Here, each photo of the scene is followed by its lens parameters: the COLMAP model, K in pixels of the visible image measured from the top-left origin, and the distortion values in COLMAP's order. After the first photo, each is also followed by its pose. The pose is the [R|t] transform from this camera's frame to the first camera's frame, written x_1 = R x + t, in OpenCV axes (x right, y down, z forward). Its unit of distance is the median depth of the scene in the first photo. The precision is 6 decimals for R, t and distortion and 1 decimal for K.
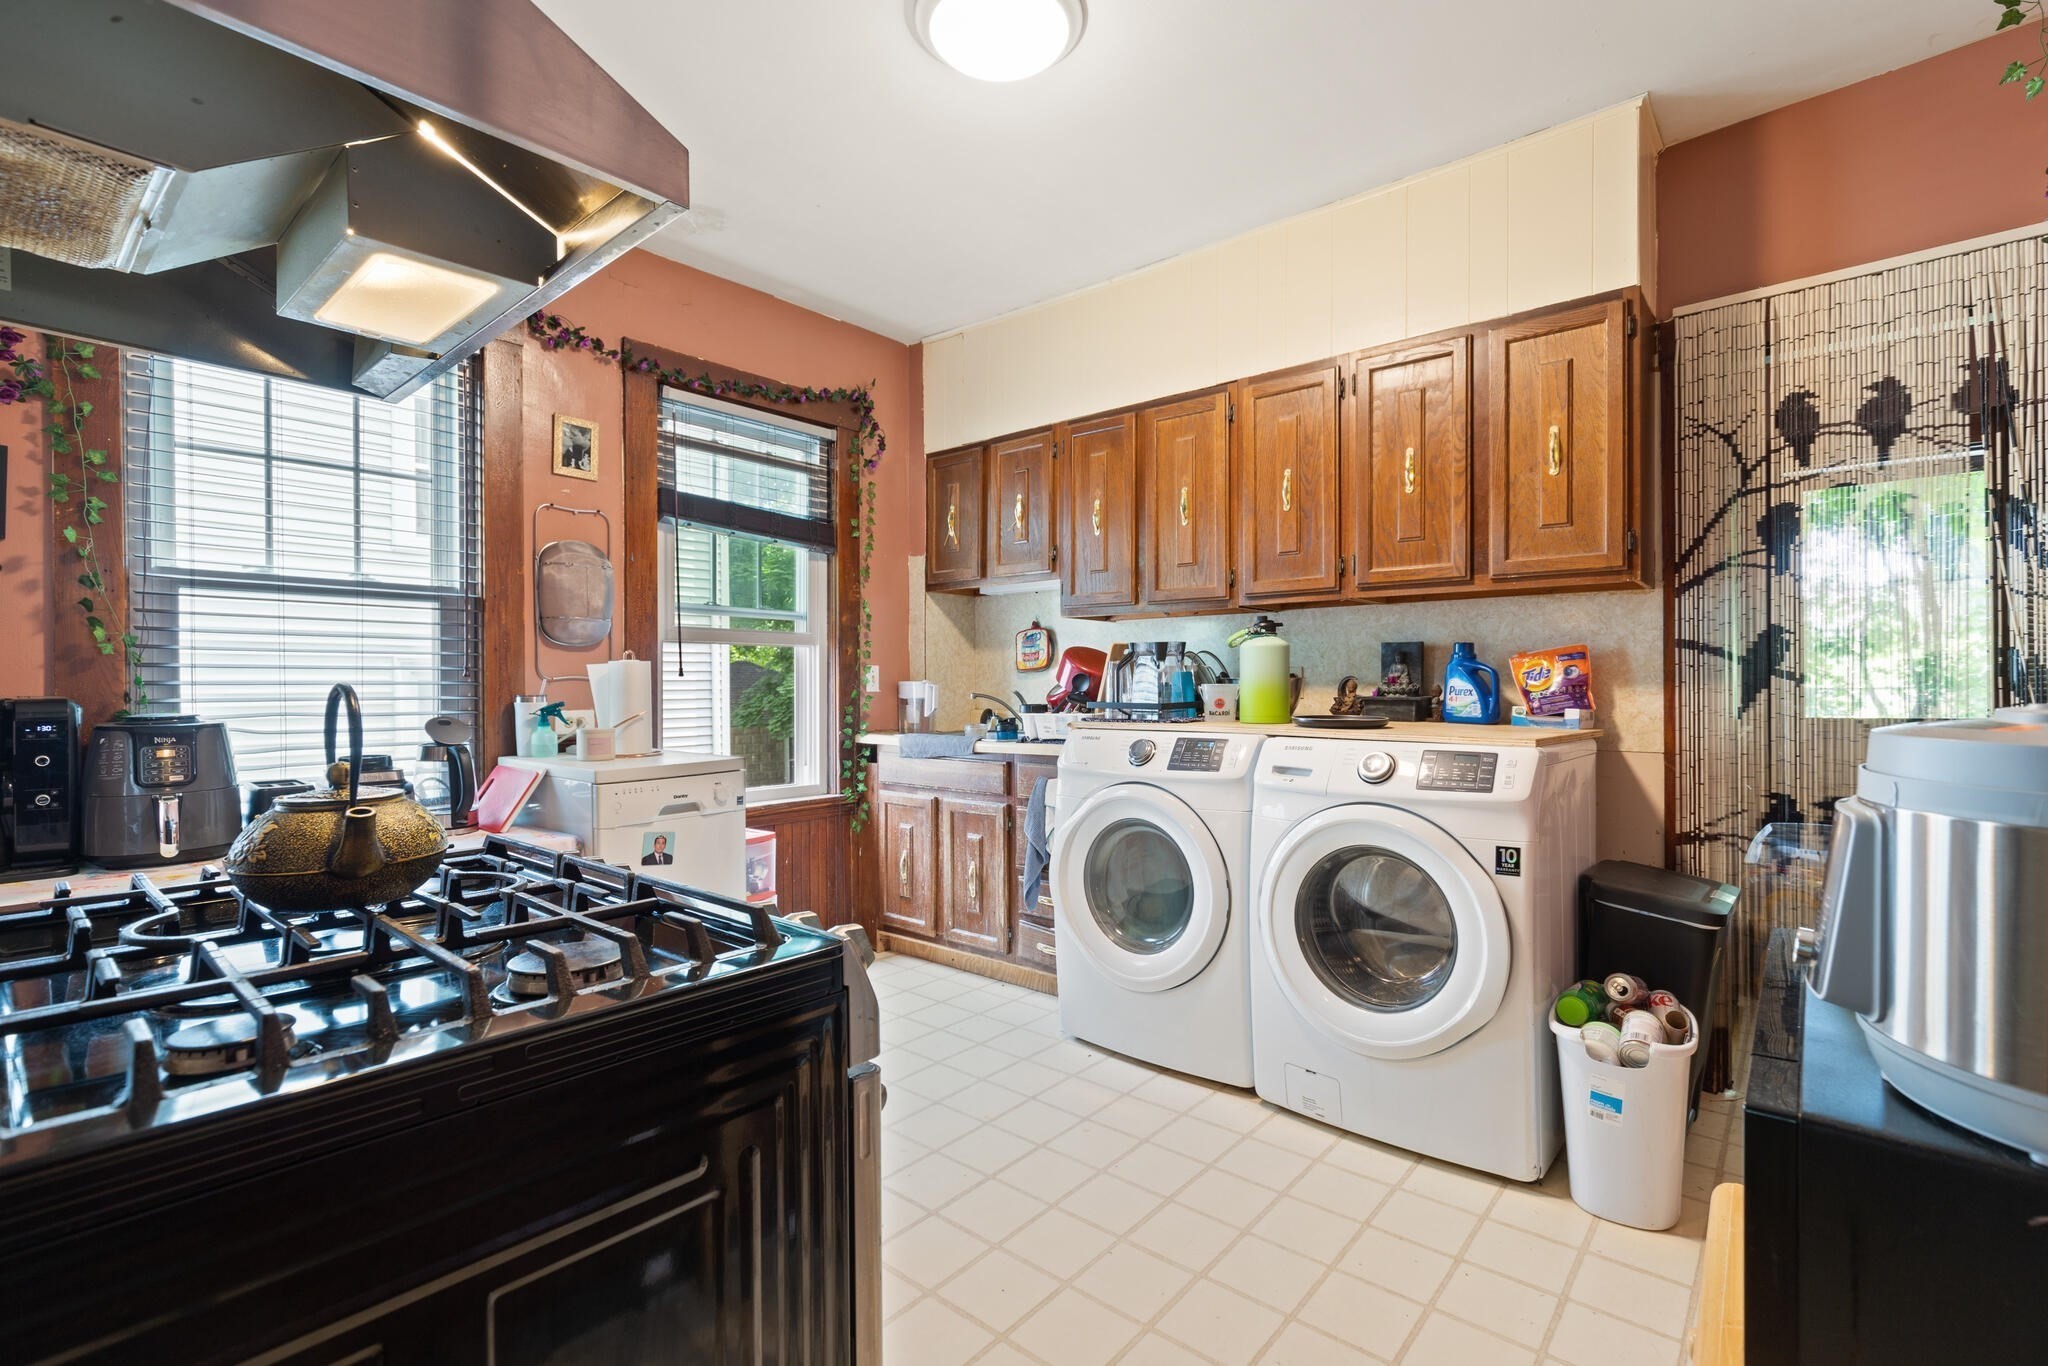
lens RADIAL K [[926.9, 0, 1022.3], [0, 926.9, 684.8], [0, 0, 1]] dist [0.013041, -0.000152]
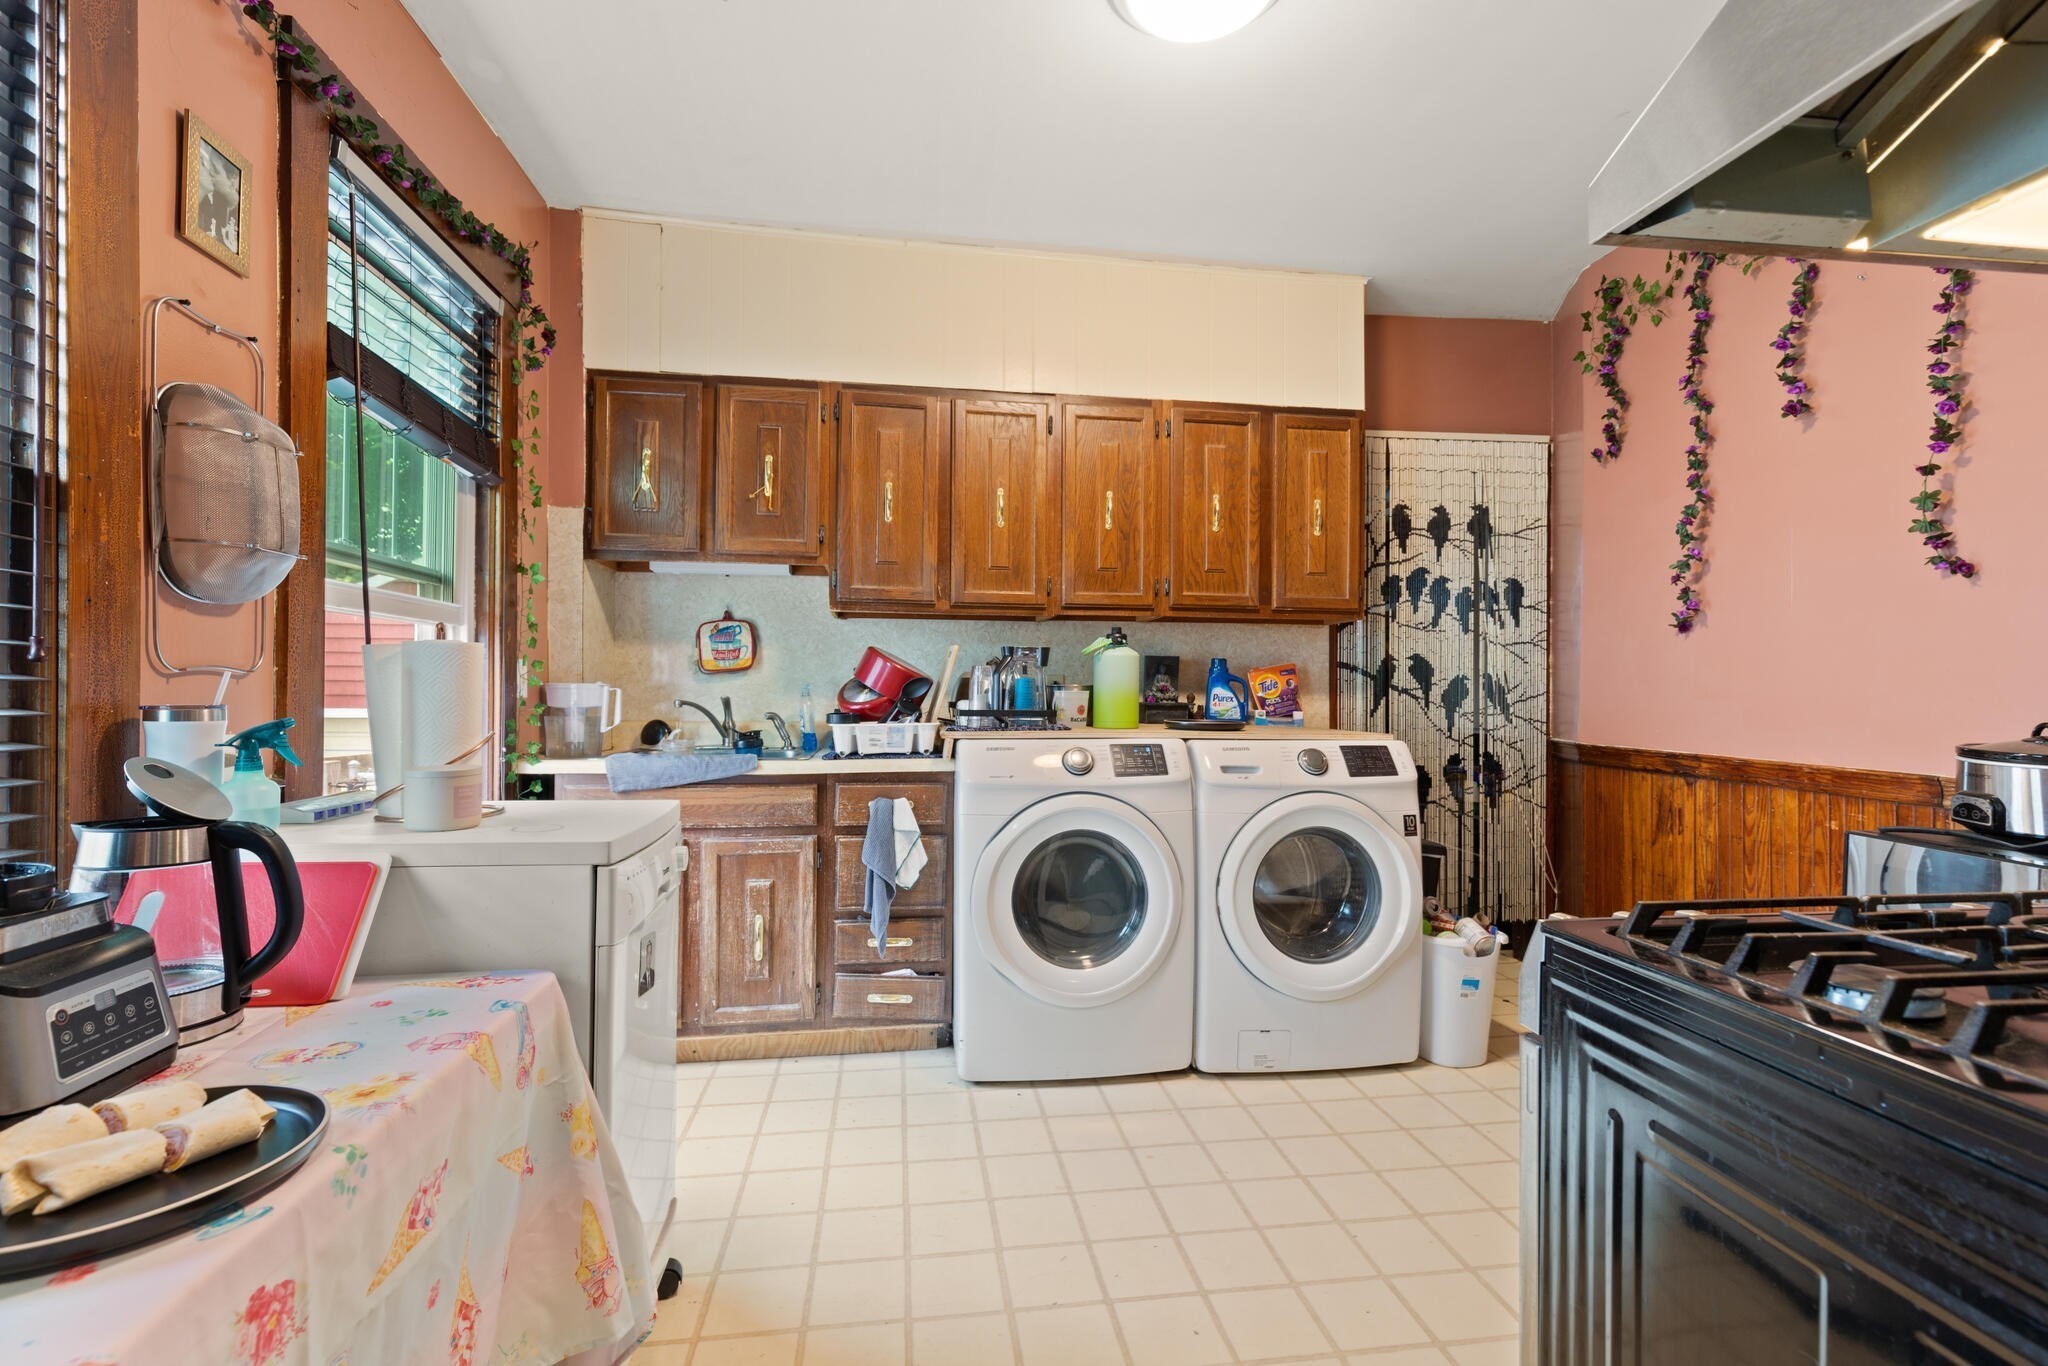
lens RADIAL K [[926.9, 0, 1024.9], [0, 926.9, 689.2], [0, 0, 1]] dist [0.013041, -0.000152]
pose [[0.658159, 0.007951, 0.752837, -0.607913], [-0.006818, 0.999966, -0.004601, 0.002391], [-0.752848, -0.002105, 0.658191, 0.383977]]
